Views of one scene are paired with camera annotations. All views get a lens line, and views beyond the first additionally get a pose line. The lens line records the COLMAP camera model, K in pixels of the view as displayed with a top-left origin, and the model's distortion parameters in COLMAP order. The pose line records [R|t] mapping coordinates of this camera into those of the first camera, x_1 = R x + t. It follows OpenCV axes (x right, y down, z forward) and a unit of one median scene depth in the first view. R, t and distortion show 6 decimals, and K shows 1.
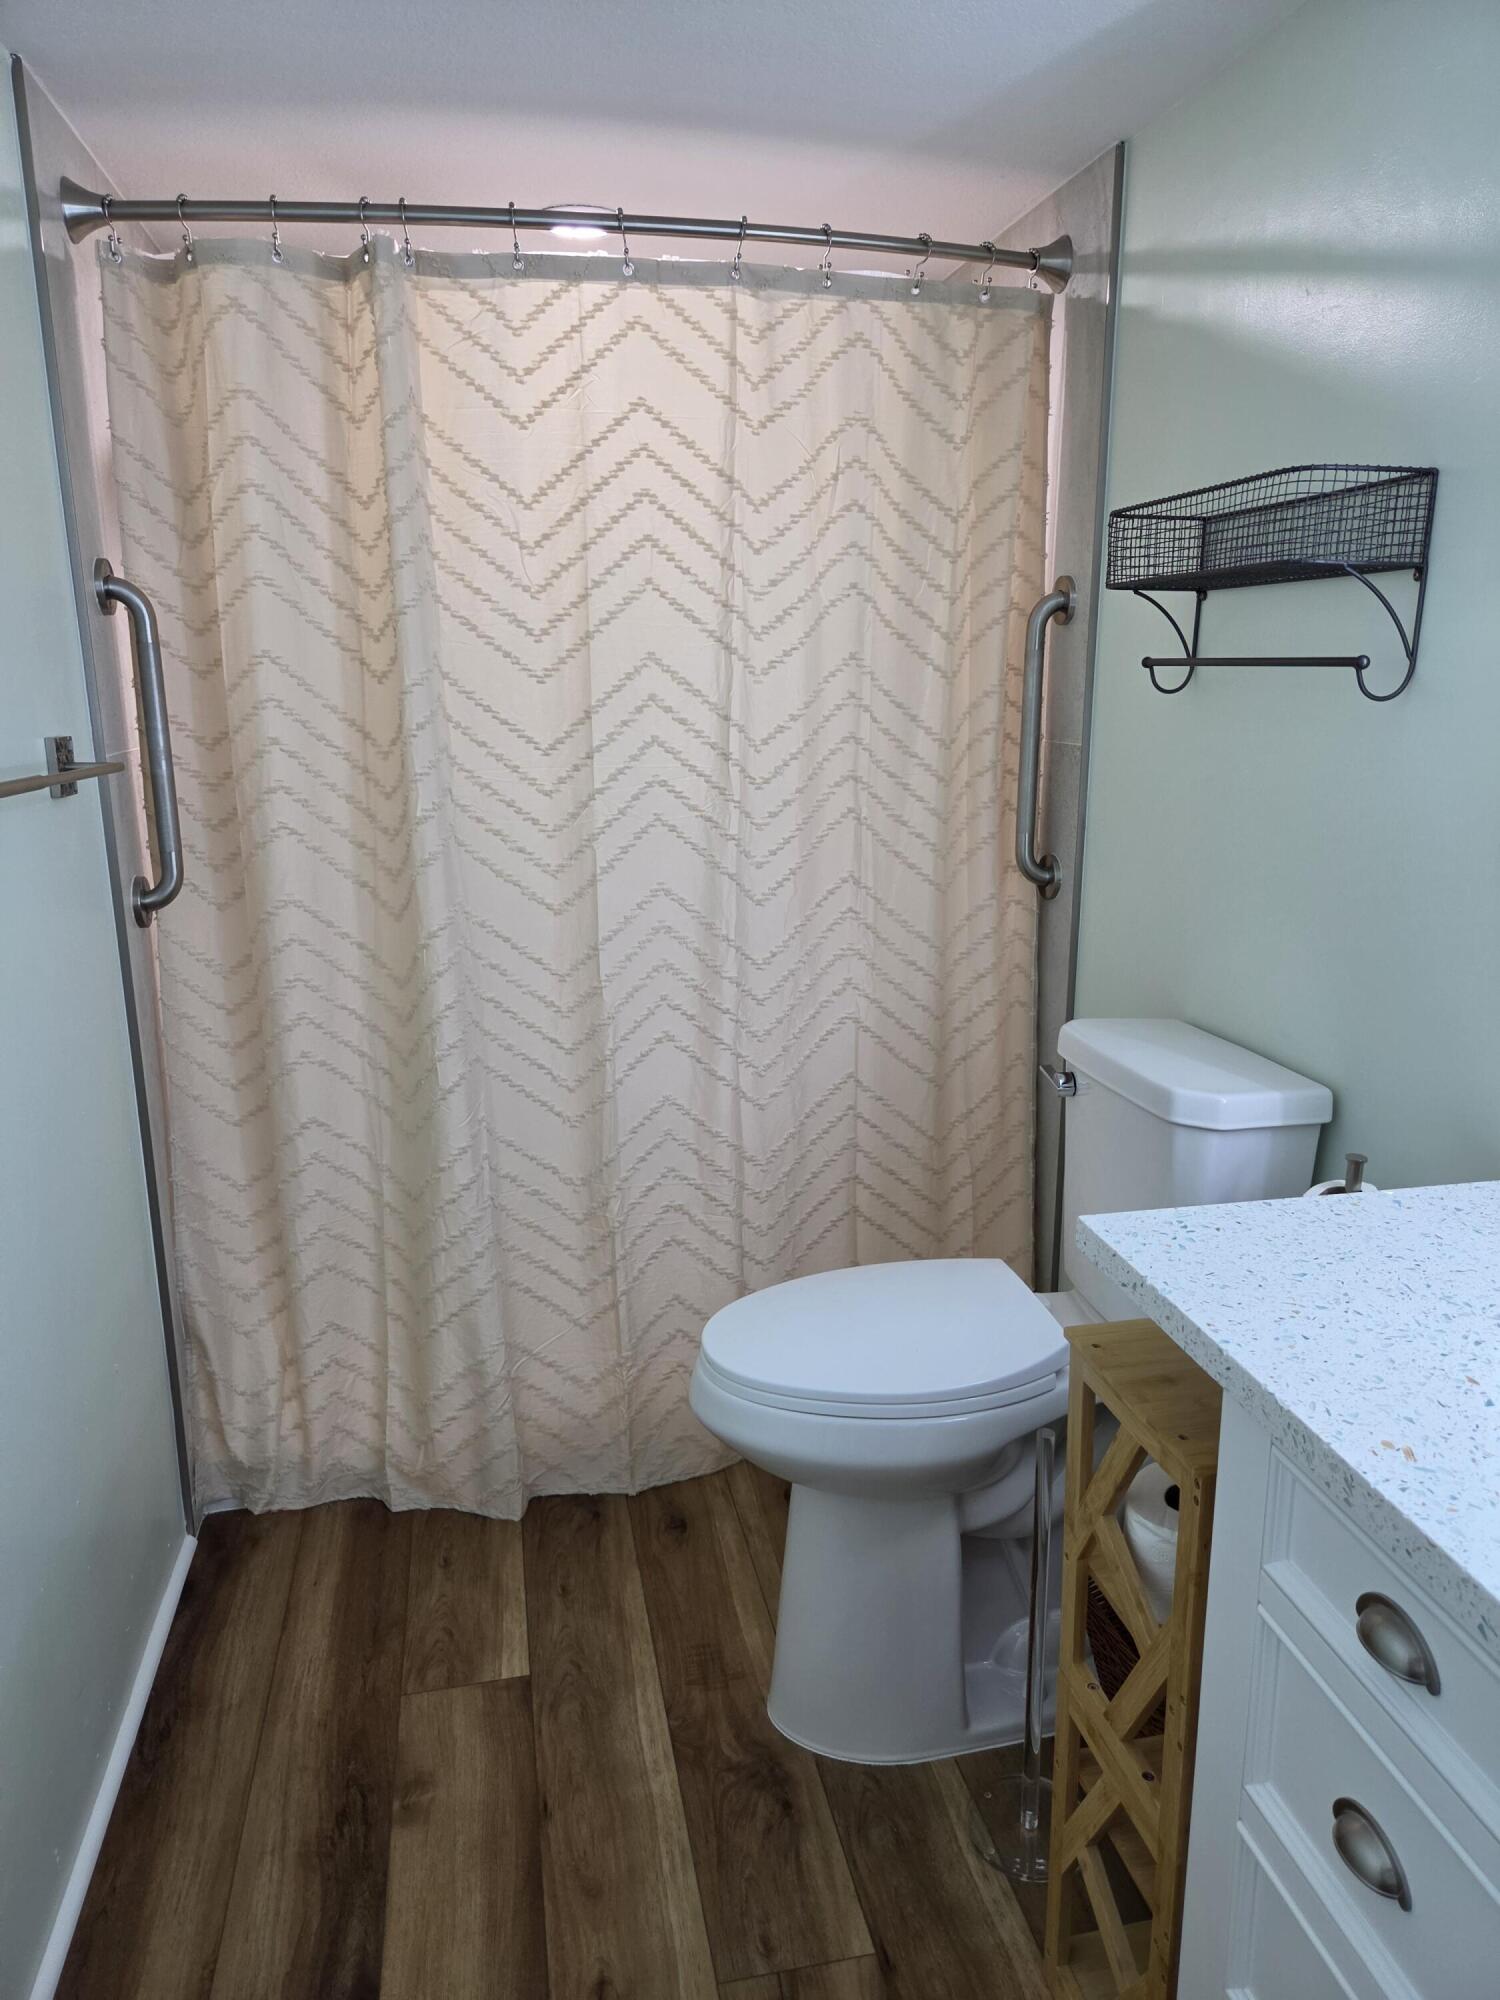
lens RADIAL K [[1345.7, 0, 769.2], [0, 1345.7, 977.7], [0, 0, 1]] dist [0.055623, -0.047637]
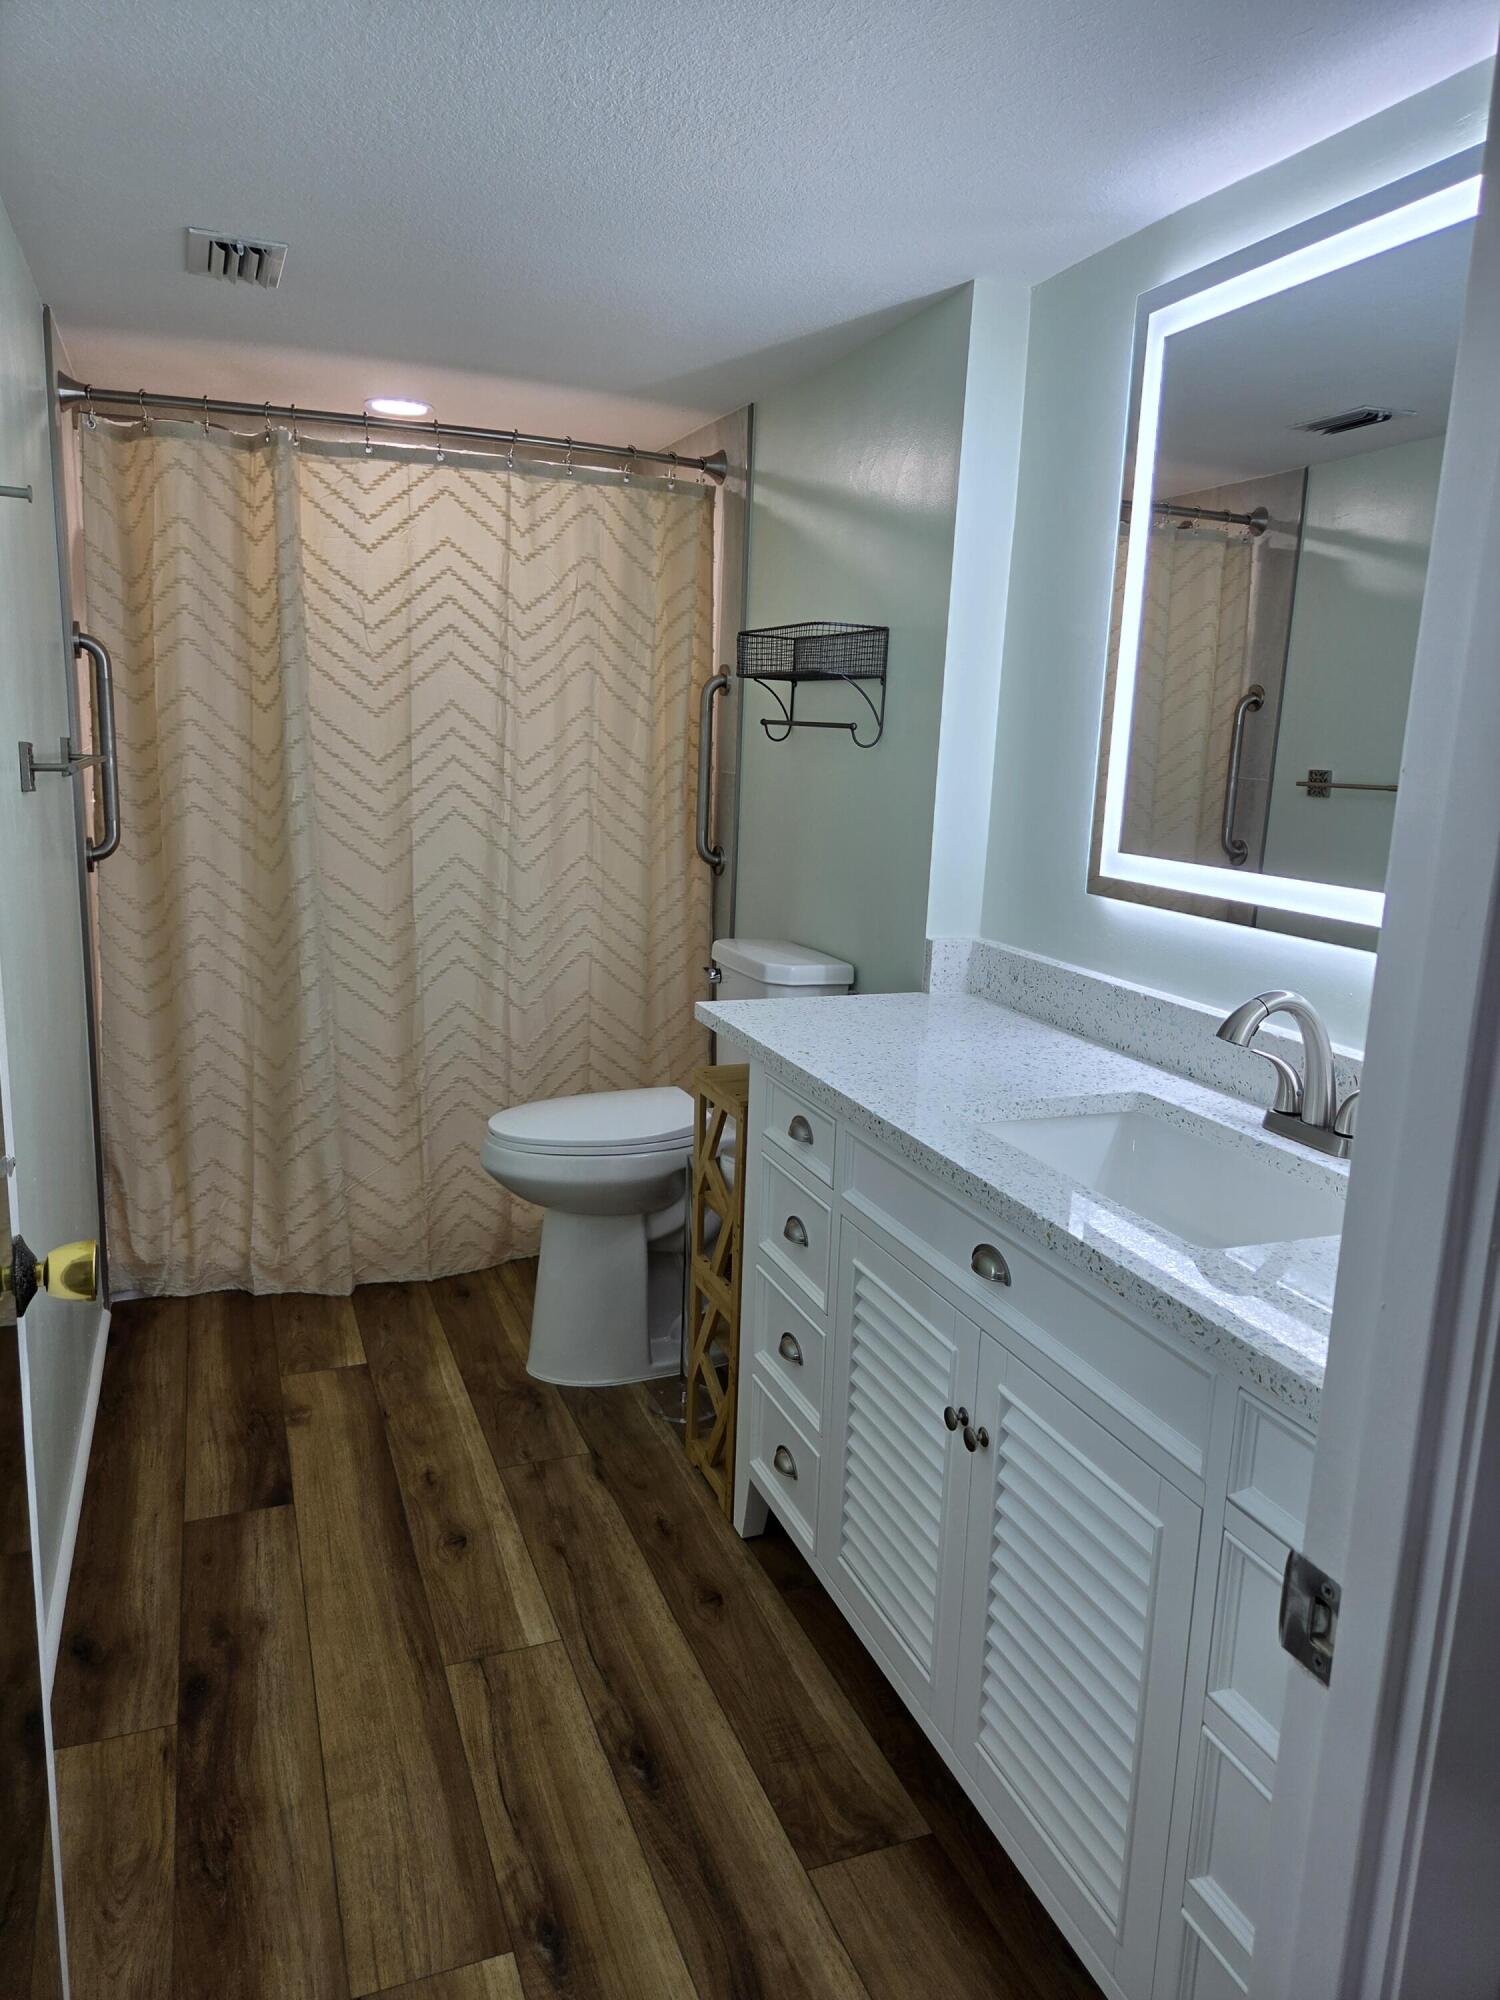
lens RADIAL K [[1345.7, 0, 774.9], [0, 1345.7, 993.3], [0, 0, 1]] dist [0.055623, -0.047637]
pose [[0.982602, 0.006141, 0.185625, -0.010831], [-0.001181, 0.999640, -0.026818, 0.128756], [-0.185722, 0.026132, 0.982255, -0.551764]]
